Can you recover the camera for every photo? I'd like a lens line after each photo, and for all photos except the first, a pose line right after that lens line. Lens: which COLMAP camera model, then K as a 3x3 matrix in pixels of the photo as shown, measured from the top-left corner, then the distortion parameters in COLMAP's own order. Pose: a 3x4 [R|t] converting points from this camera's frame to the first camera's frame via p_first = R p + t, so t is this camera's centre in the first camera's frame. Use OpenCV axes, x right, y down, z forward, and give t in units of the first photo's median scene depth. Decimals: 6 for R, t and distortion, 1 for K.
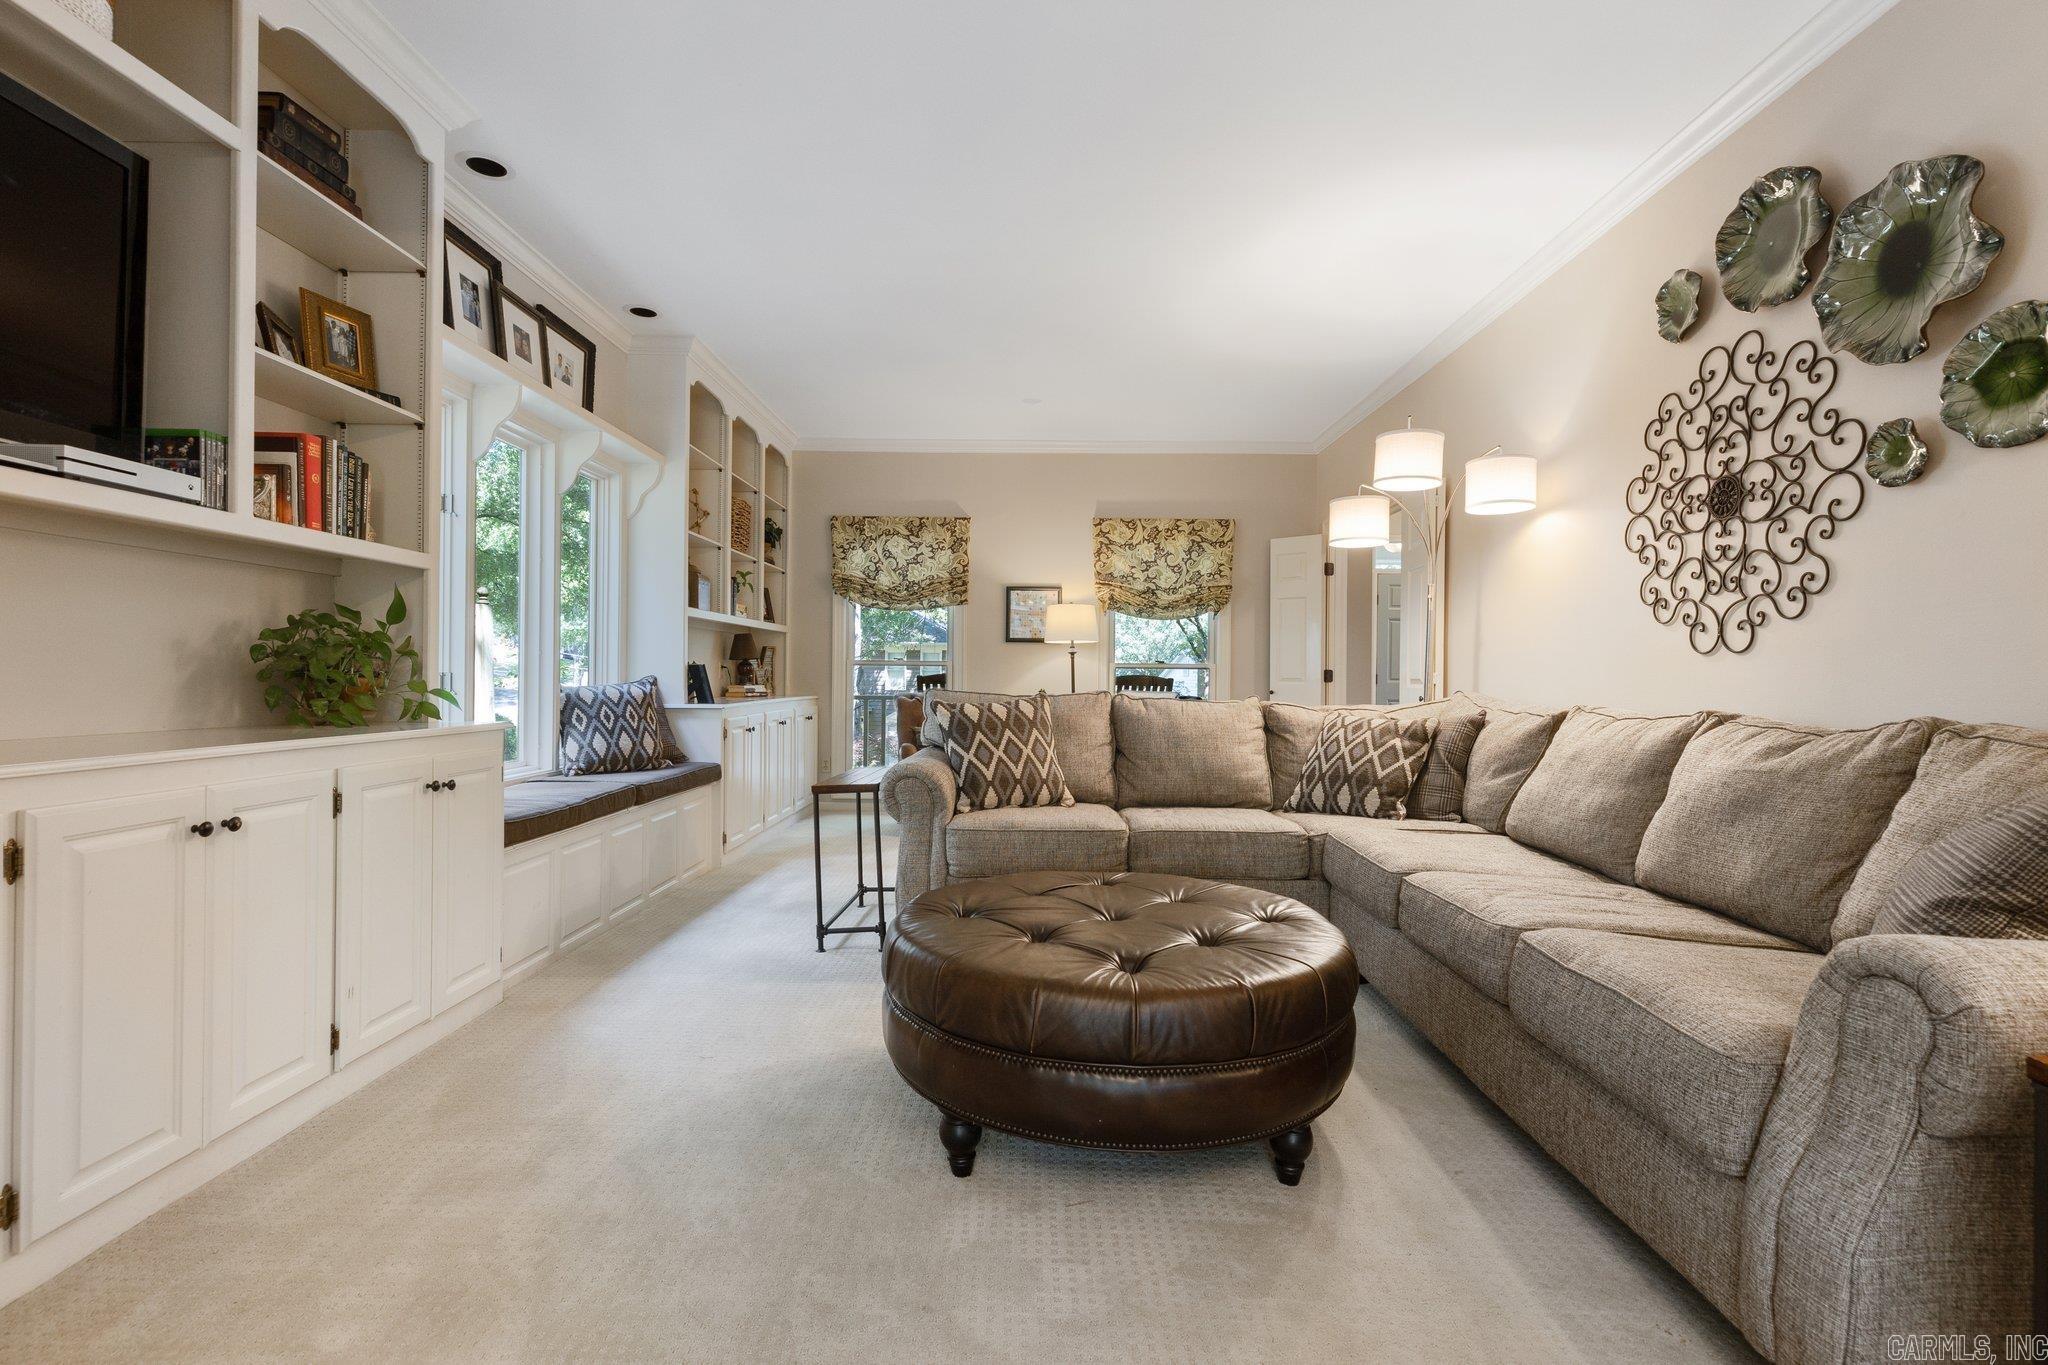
lens RADIAL K [[933.1, 0, 1026.7], [0, 933.1, 679.4], [0, 0, 1]] dist [0.003233, 0.000044]
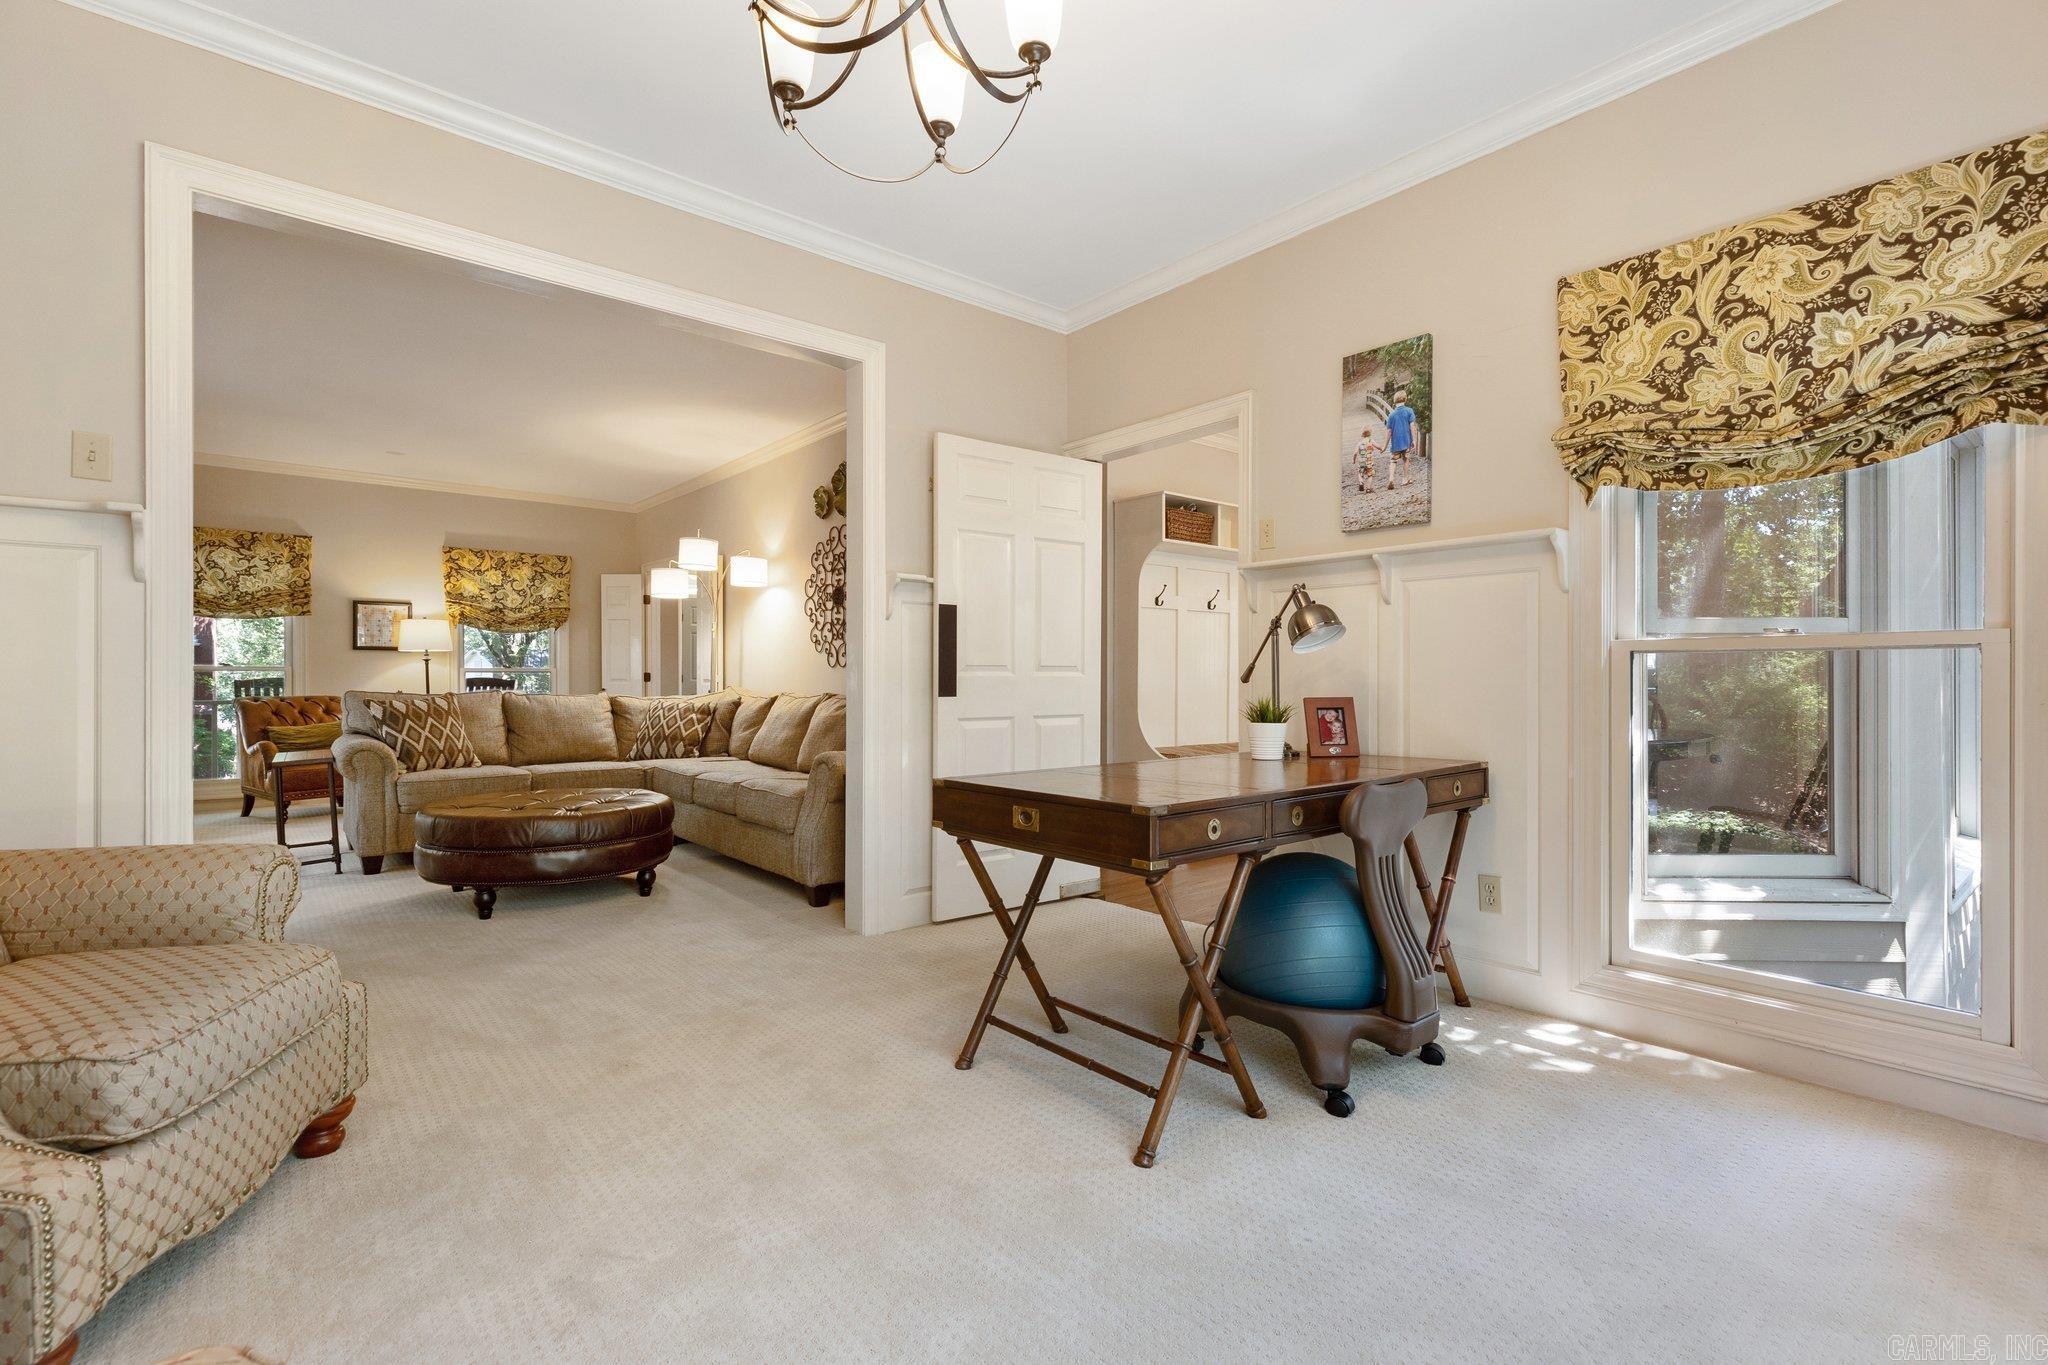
lens RADIAL K [[933.1, 0, 1026.7], [0, 933.1, 679.4], [0, 0, 1]] dist [0.003233, 0.000044]
pose [[0.758107, -0.010803, 0.652040, -0.268330], [0.009567, 0.999939, 0.005444, -0.004830], [-0.652060, 0.002111, 0.758165, -0.728460]]
